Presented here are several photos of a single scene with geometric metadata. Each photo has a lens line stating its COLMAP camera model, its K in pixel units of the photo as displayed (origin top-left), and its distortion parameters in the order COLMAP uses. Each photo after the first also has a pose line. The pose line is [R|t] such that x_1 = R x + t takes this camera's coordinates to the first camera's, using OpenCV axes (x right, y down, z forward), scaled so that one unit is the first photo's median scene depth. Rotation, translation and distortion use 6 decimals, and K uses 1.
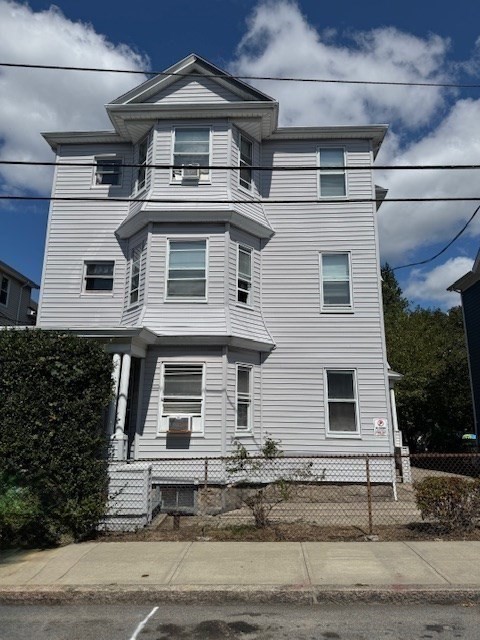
lens RADIAL K [[461.4, 0, 239.2], [0, 461.4, 321.0], [0, 0, 1]] dist [0.074815, -0.141256]
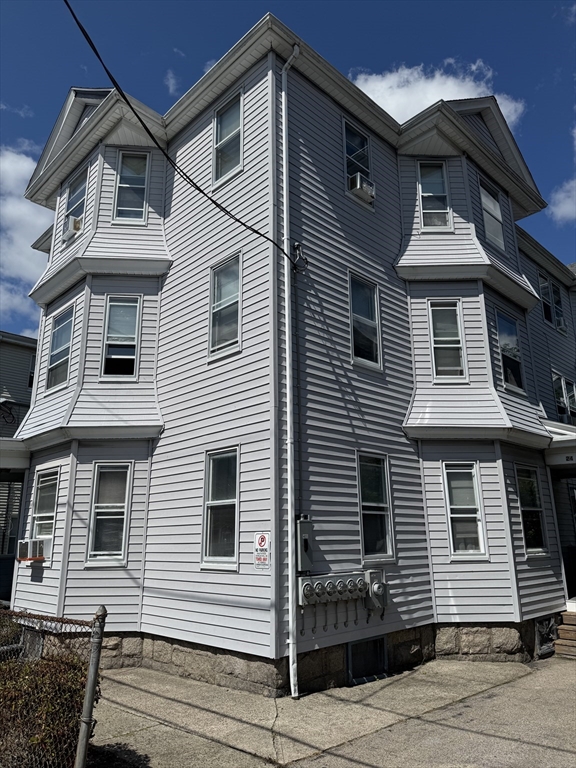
lens RADIAL K [[553.7, 0, 287.1], [0, 553.7, 385.2], [0, 0, 1]] dist [0.074815, -0.141256]
pose [[0.721088, -0.204877, -0.661860, 0.765183], [0.182792, 0.977689, -0.103491, 0.112399], [0.668296, -0.046357, 0.742450, 0.535924]]
